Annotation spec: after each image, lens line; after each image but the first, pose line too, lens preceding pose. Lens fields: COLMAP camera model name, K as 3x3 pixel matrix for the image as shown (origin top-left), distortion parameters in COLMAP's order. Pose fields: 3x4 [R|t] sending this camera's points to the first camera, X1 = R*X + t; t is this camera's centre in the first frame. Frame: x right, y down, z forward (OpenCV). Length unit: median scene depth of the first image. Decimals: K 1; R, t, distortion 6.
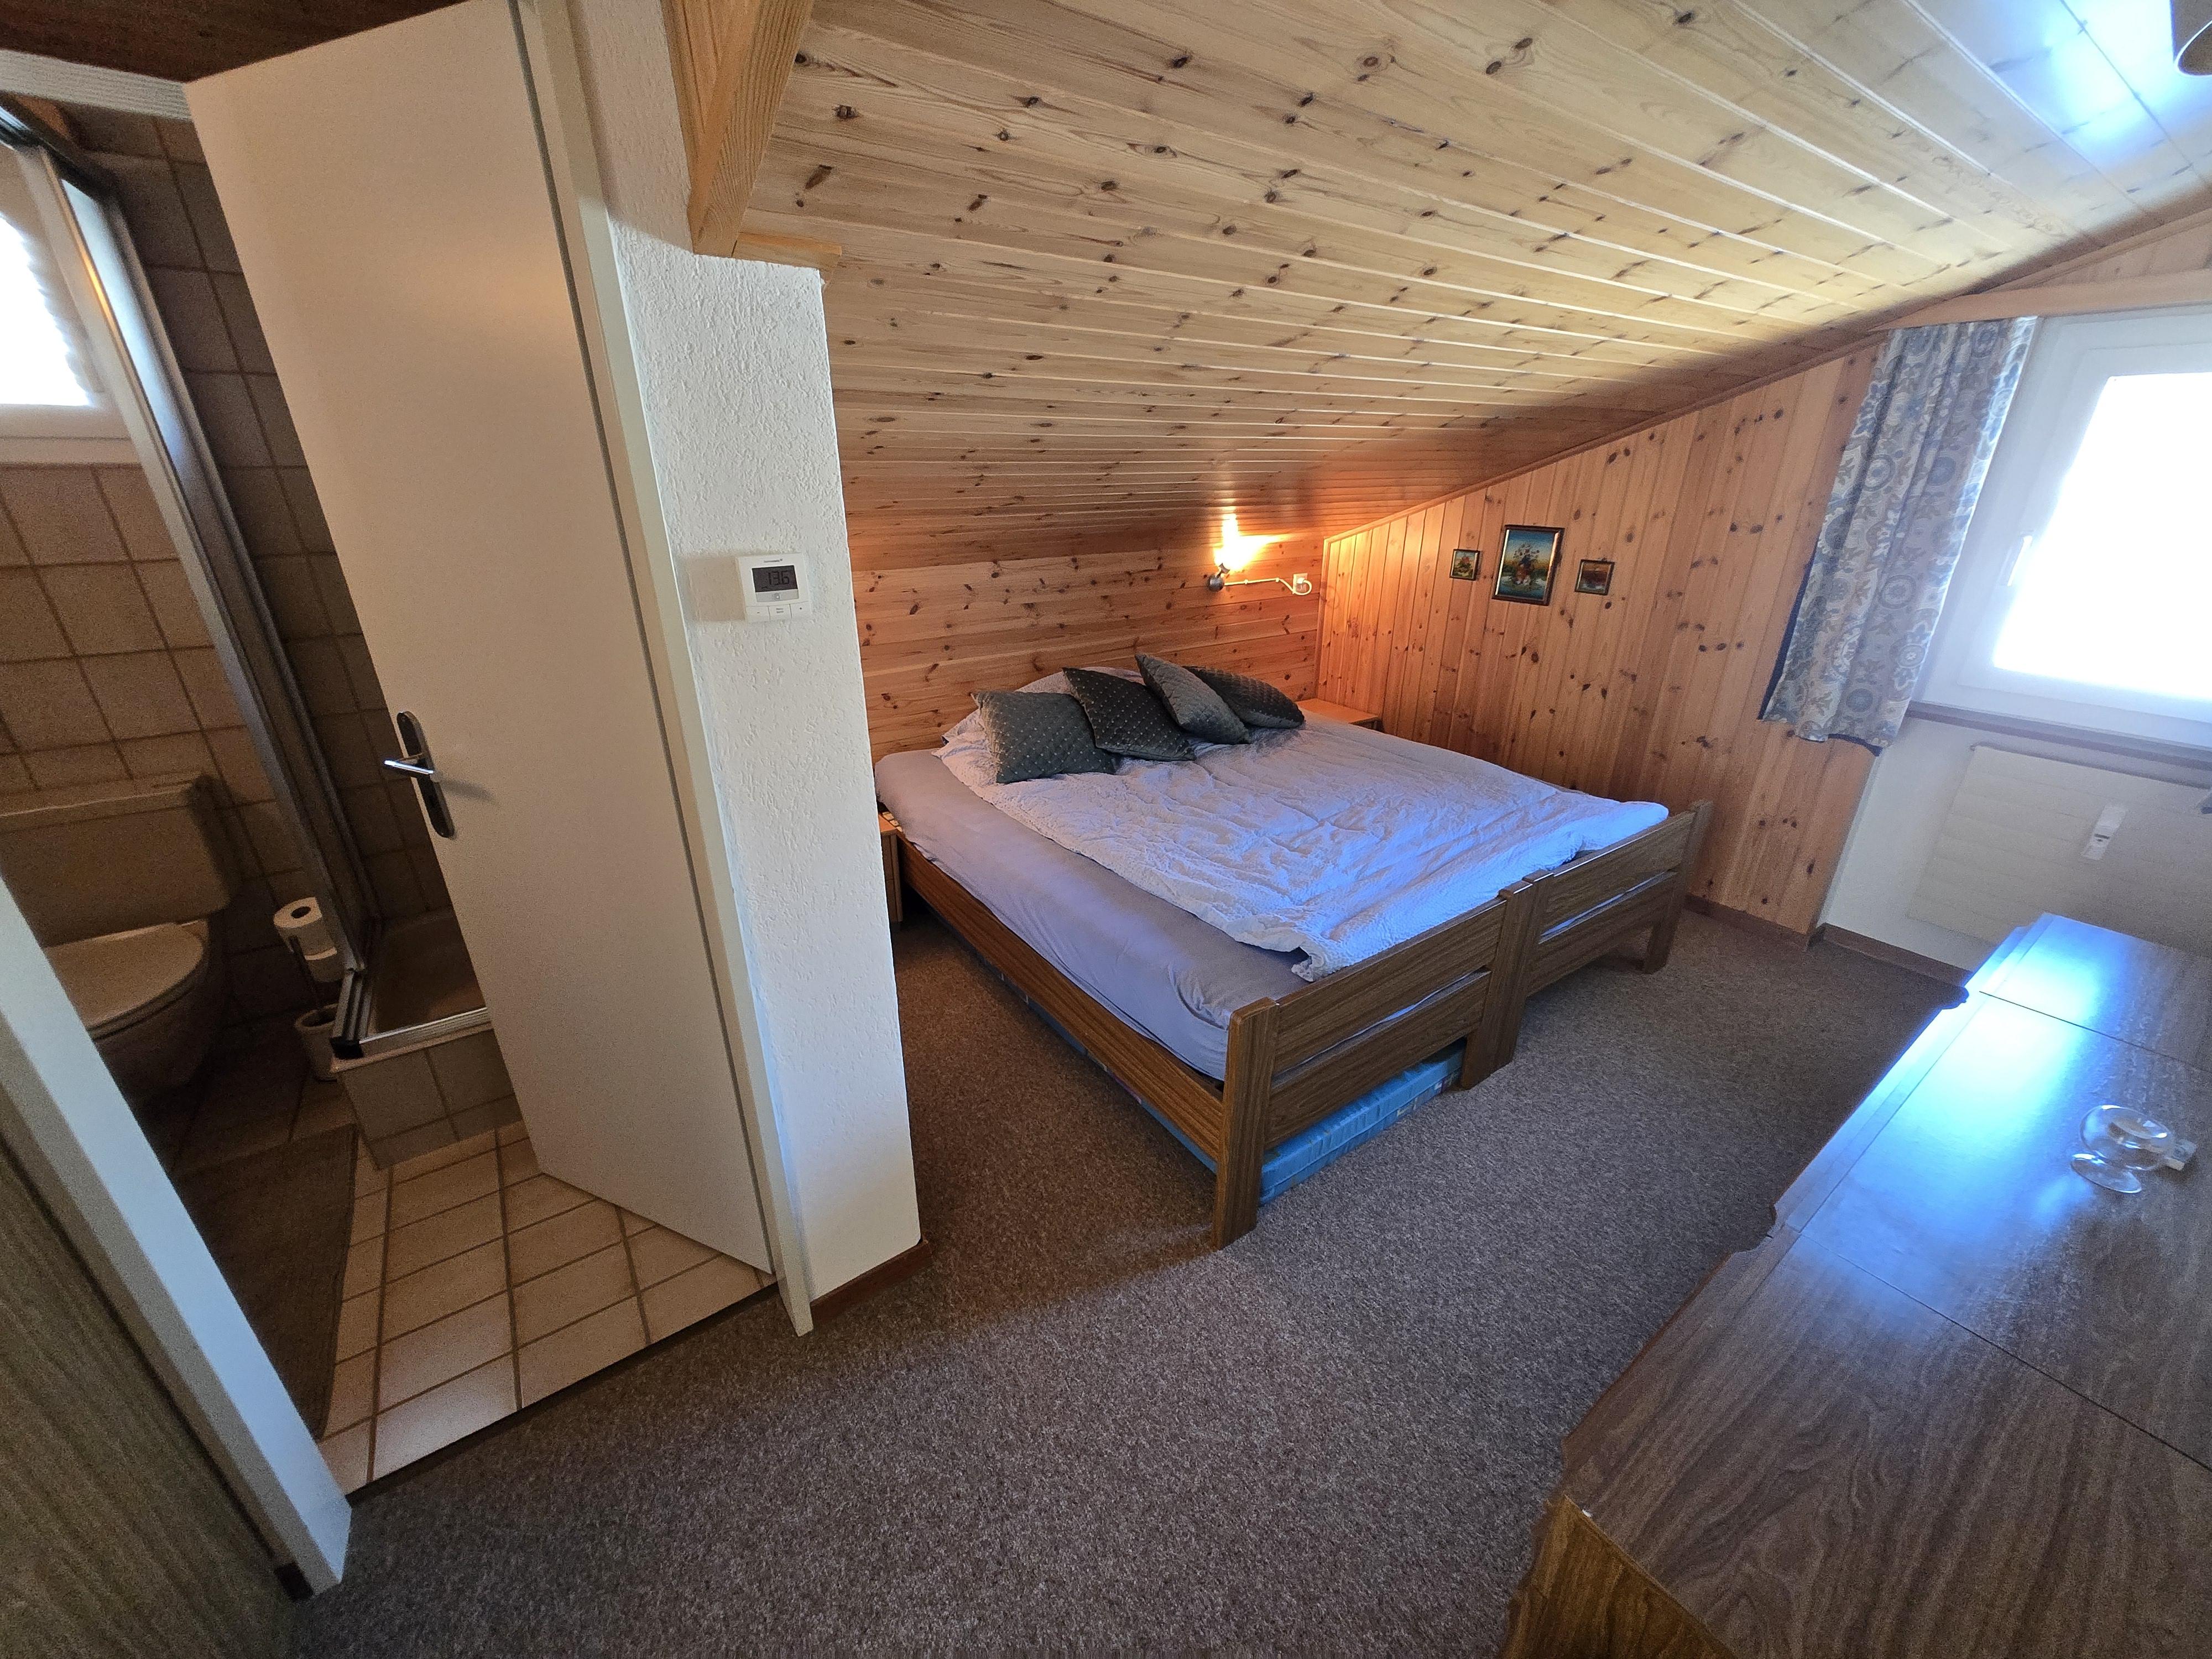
lens RADIAL K [[866.9, 0, 1104.8], [0, 866.9, 825.4], [0, 0, 1]] dist [0.000173, 0.000091]
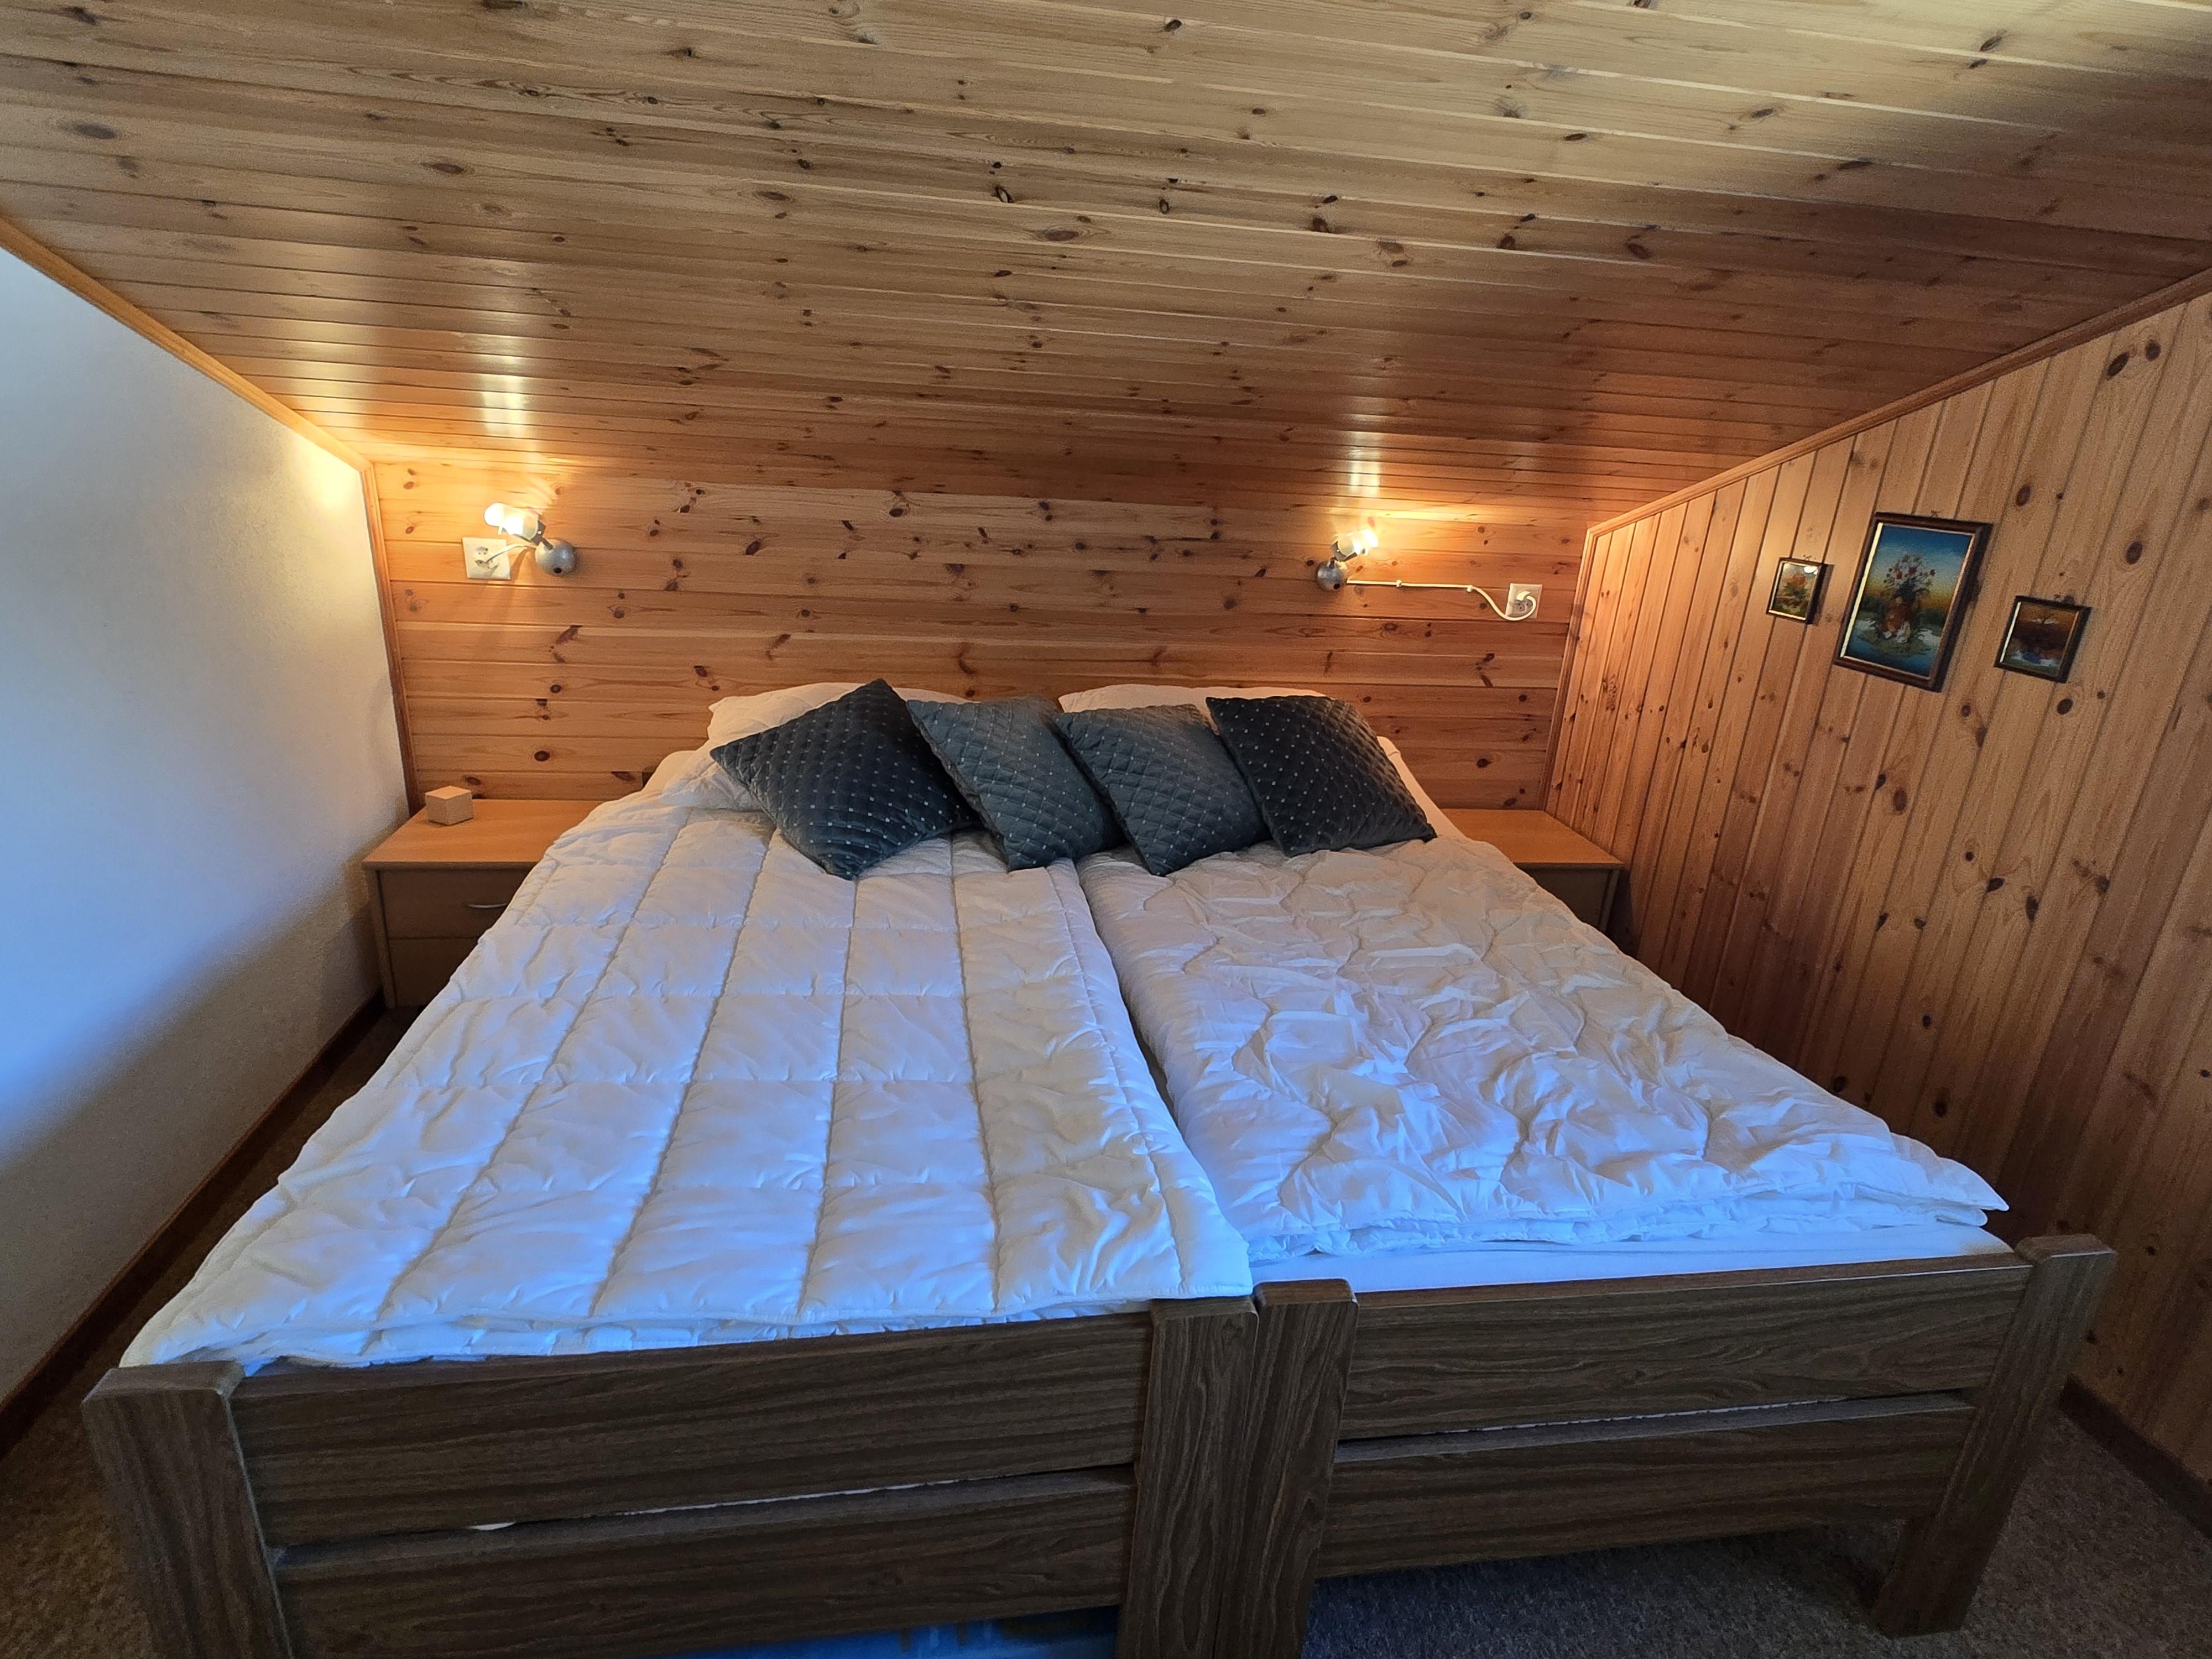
lens RADIAL K [[1137.2, 0, 1104.5], [0, 1137.2, 825.6], [0, 0, 1]] dist [-0.003224, -0.000936]
pose [[0.897321, 0.195815, -0.395565, 0.366861], [-0.224448, 0.974114, -0.026938, -0.071861], [0.380051, 0.112956, 0.918043, 0.299179]]
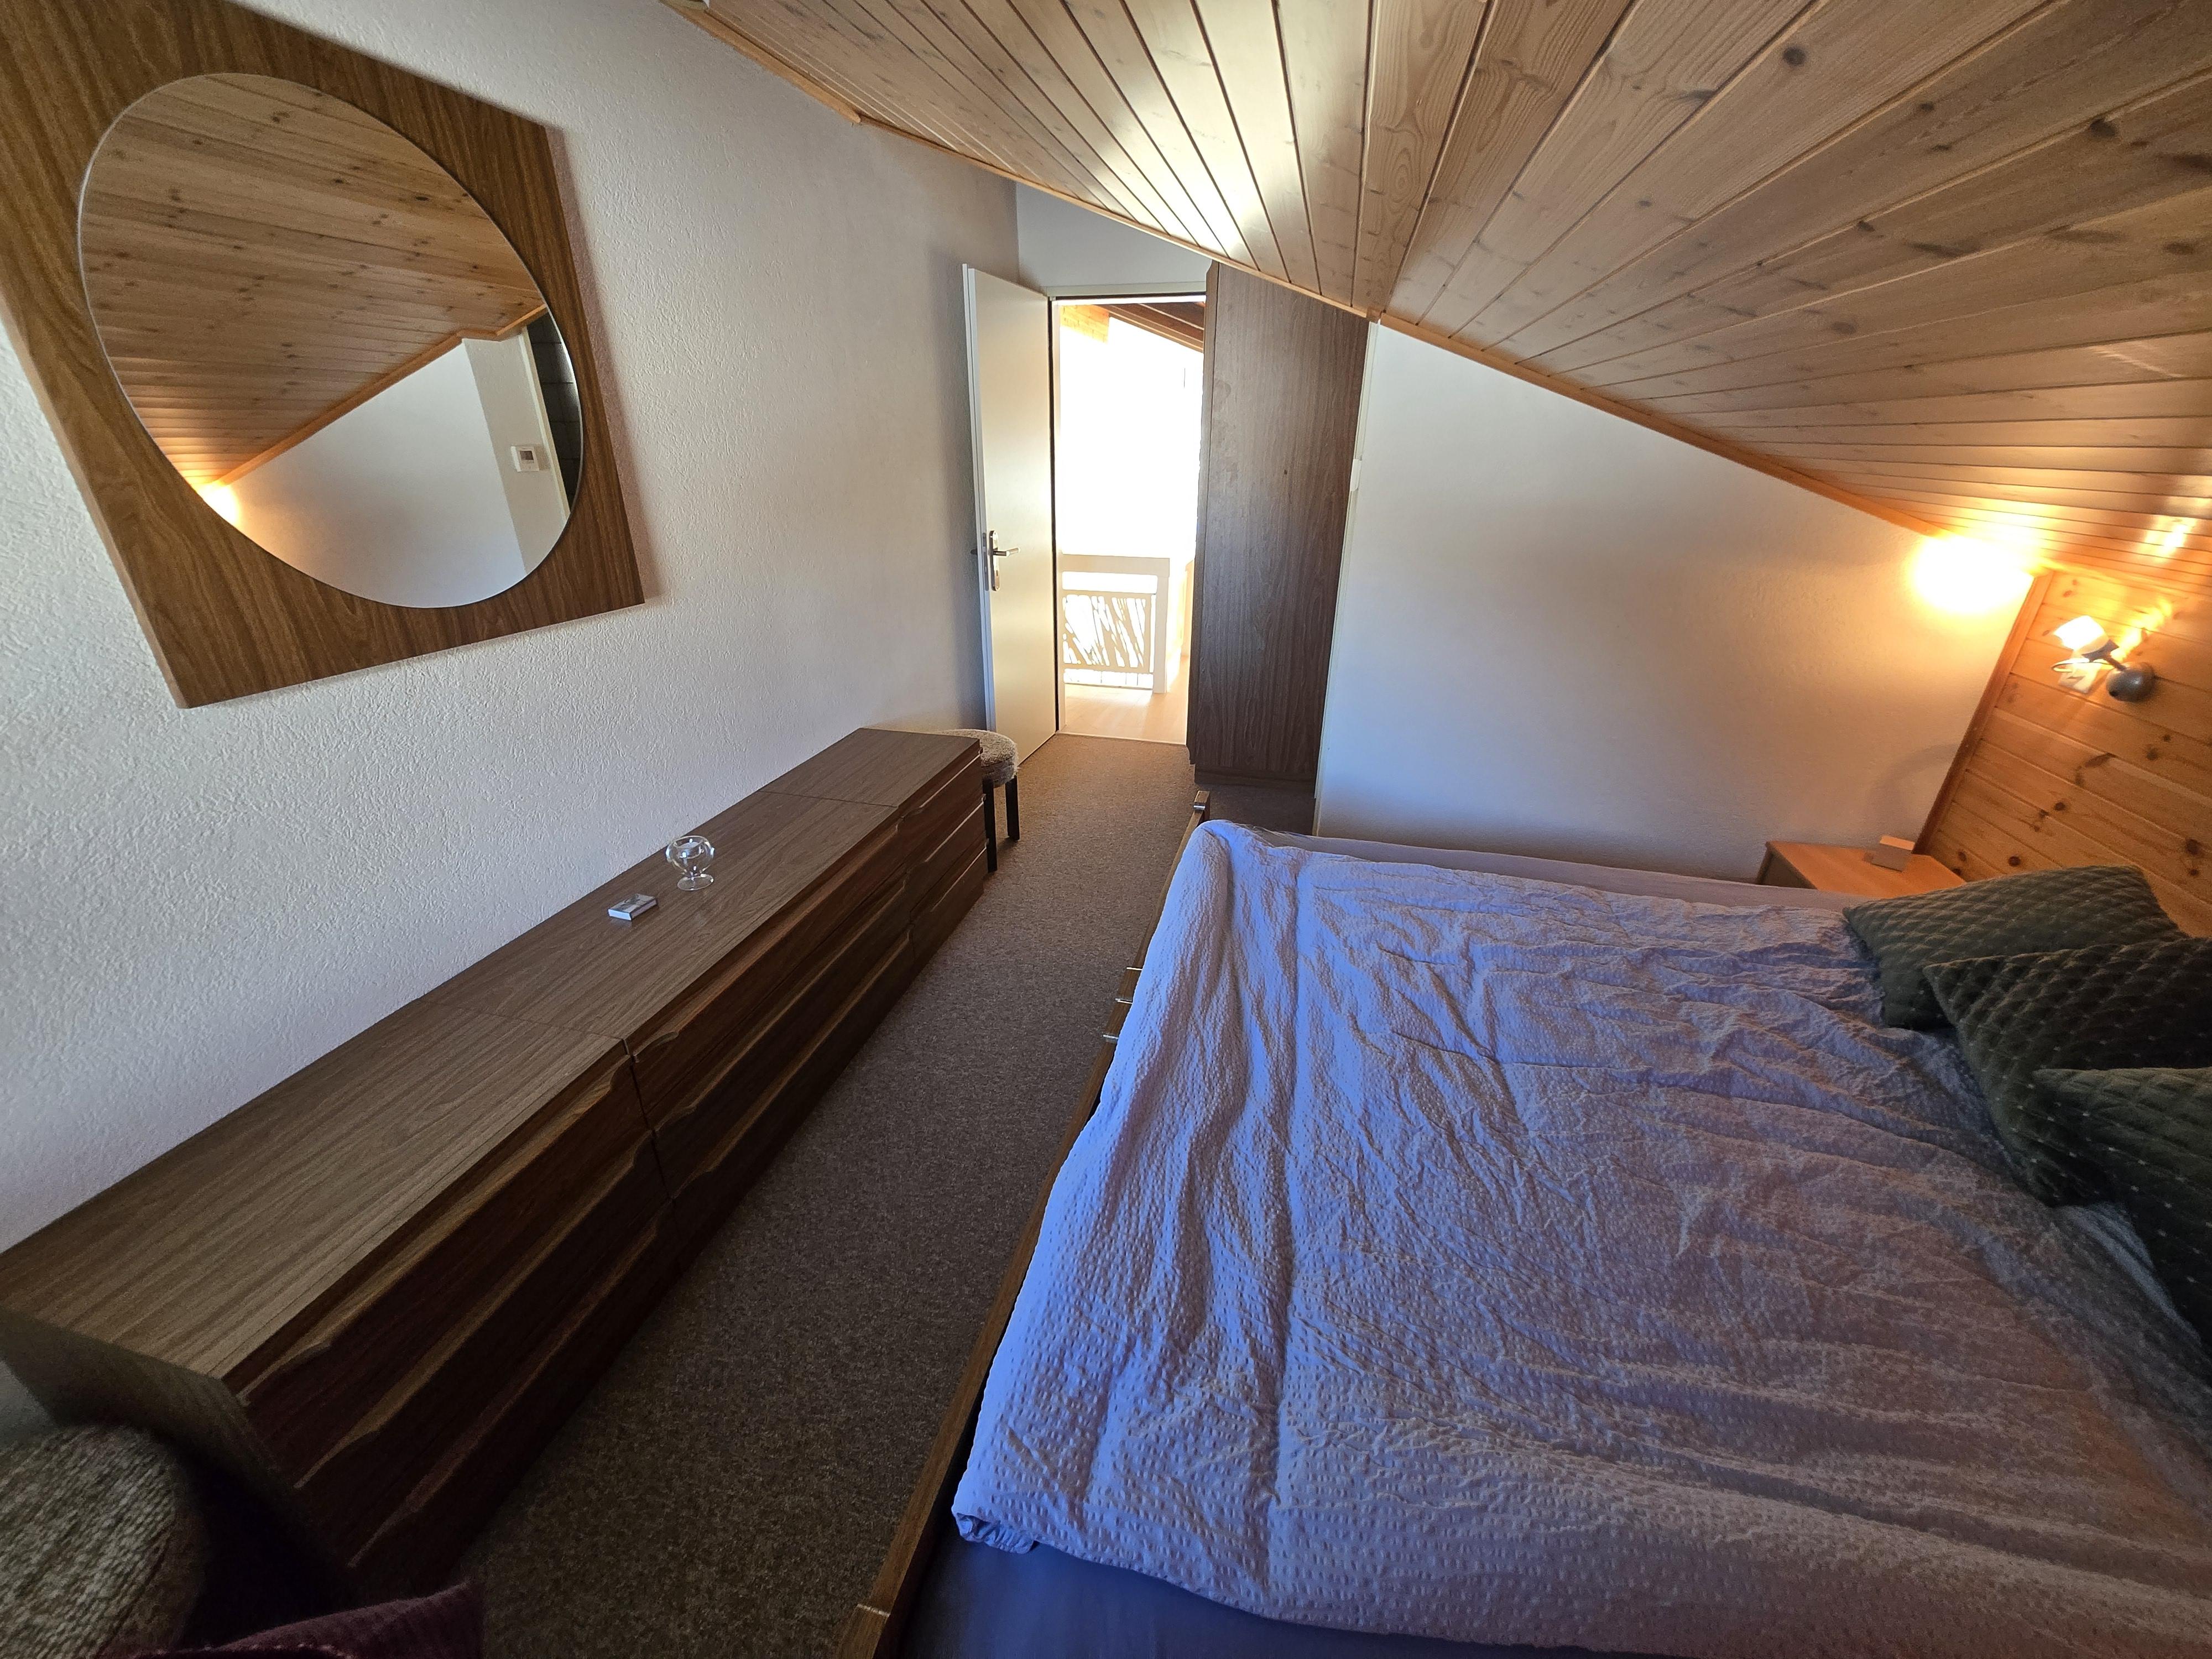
lens RADIAL K [[866.9, 0, 1102.7], [0, 866.9, 830.1], [0, 0, 1]] dist [0.000173, 0.000091]
pose [[-0.760600, 0.271513, -0.589719, 0.557999], [-0.246275, 0.719791, 0.649038, -0.318924], [0.600696, 0.638891, -0.480606, 0.777308]]
